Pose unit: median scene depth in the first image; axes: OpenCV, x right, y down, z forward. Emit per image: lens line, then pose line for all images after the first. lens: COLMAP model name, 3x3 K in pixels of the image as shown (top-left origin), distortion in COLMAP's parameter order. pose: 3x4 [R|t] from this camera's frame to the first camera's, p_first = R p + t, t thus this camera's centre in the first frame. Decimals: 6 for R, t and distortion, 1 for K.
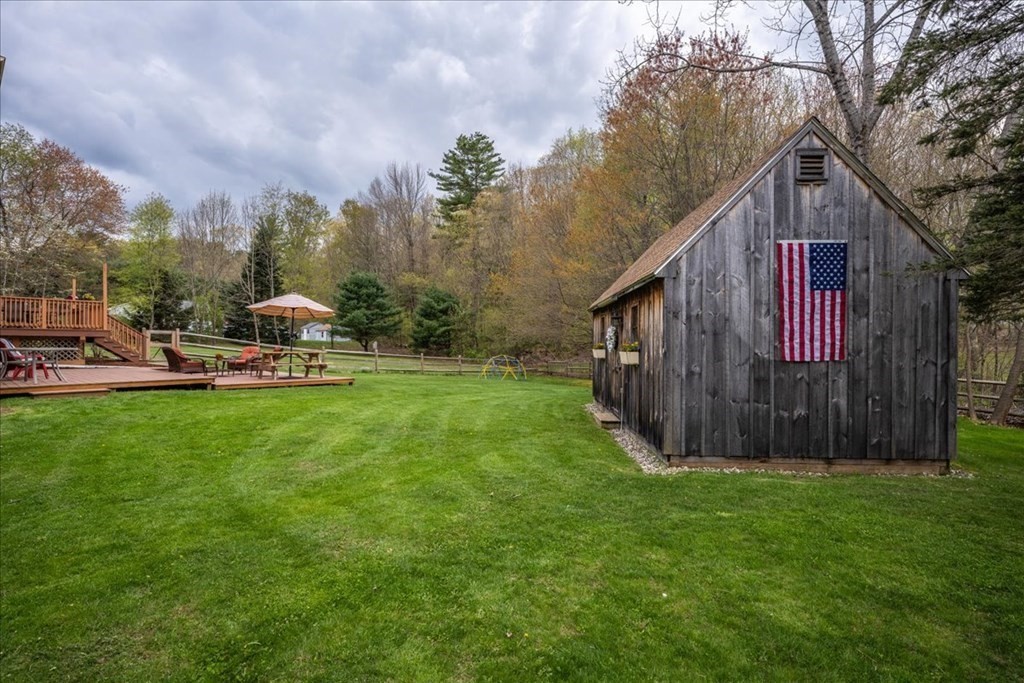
lens RADIAL K [[478.0, 0, 512.0], [0, 478.0, 341.5], [0, 0, 1]] dist [-0.002359, -0.000782]
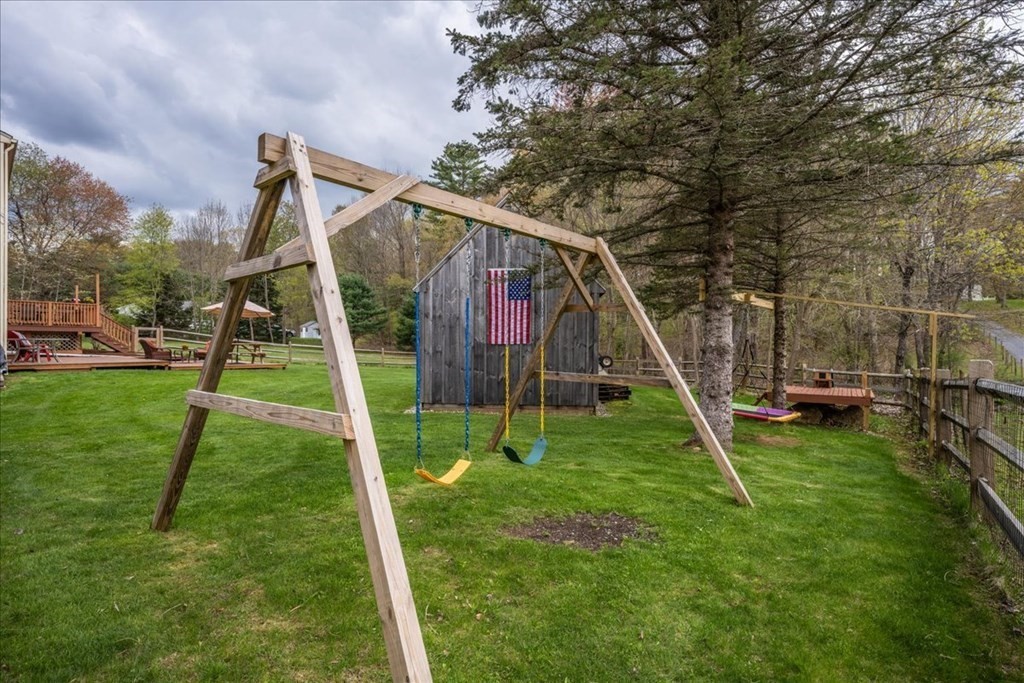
lens RADIAL K [[478.0, 0, 512.0], [0, 478.0, 341.5], [0, 0, 1]] dist [-0.002359, -0.000782]
pose [[0.999791, 0.000762, -0.020408, 0.493164], [-0.000716, 0.999997, 0.002238, 0.020956], [0.020410, -0.002223, 0.999789, -0.441252]]
